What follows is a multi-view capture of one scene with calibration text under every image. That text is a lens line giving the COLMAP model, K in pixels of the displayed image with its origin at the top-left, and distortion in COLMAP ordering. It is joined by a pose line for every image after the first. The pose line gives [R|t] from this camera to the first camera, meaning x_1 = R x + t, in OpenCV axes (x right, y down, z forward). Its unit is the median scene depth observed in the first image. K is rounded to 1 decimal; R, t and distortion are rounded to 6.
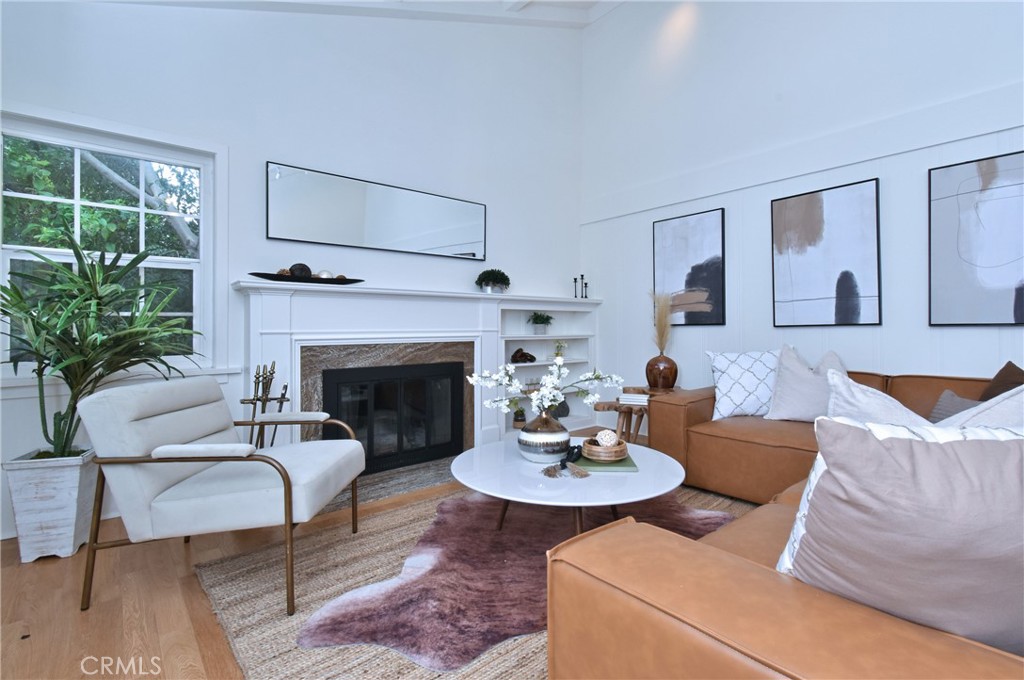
lens RADIAL K [[452.2, 0, 510.2], [0, 452.2, 329.5], [0, 0, 1]] dist [-0.001629, -0.000275]
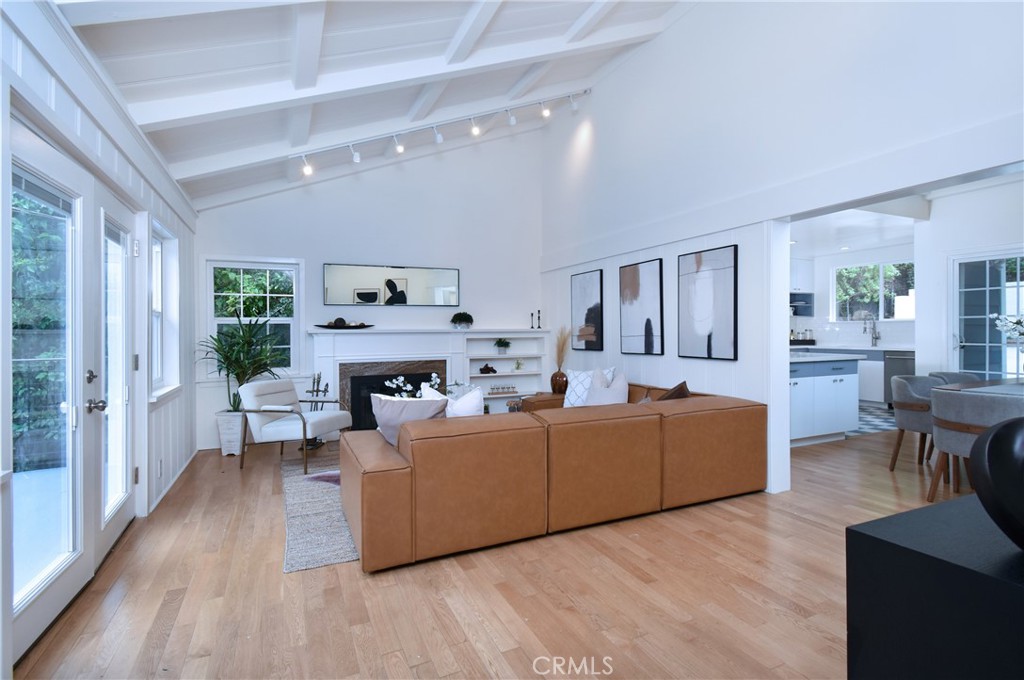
lens RADIAL K [[482.1, 0, 496.2], [0, 482.1, 337.5], [0, 0, 1]] dist [0.001758, 0.000100]
pose [[0.952555, -0.002322, -0.304356, 0.734483], [0.006609, 0.999893, 0.013054, -0.088322], [0.304293, -0.014446, 0.952469, -0.670901]]
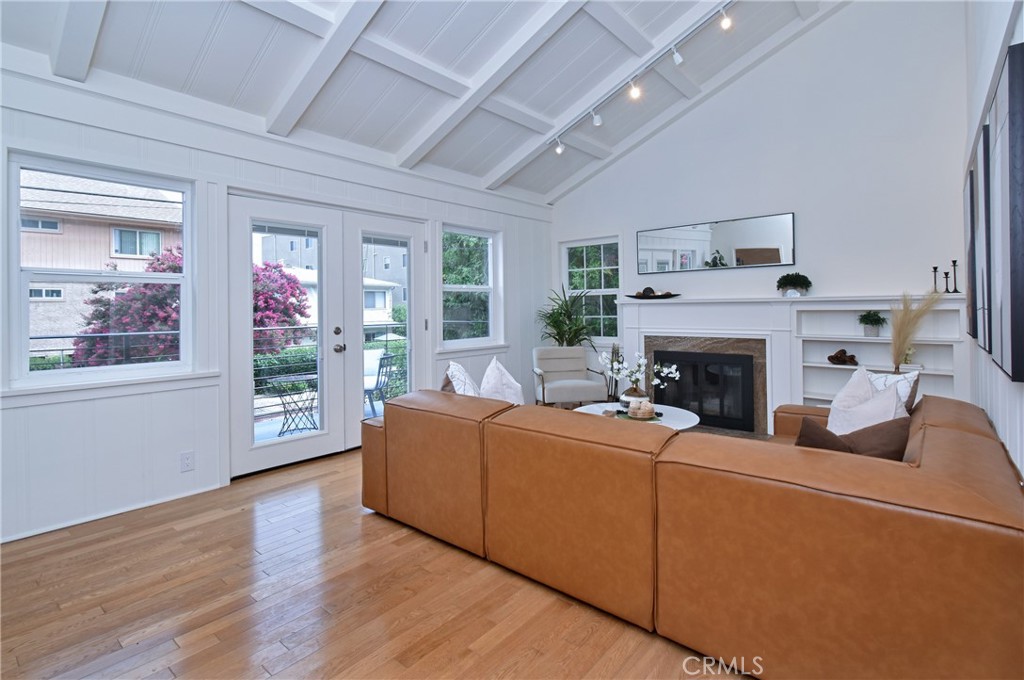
lens RADIAL K [[491.5, 0, 513.6], [0, 491.5, 305.3], [0, 0, 1]] dist [0.000791, 0.000107]
pose [[0.153184, -0.003094, -0.988193, 1.312797], [0.011748, 0.999930, -0.001310, -0.081572], [0.988128, -0.011409, 0.153210, 0.203236]]
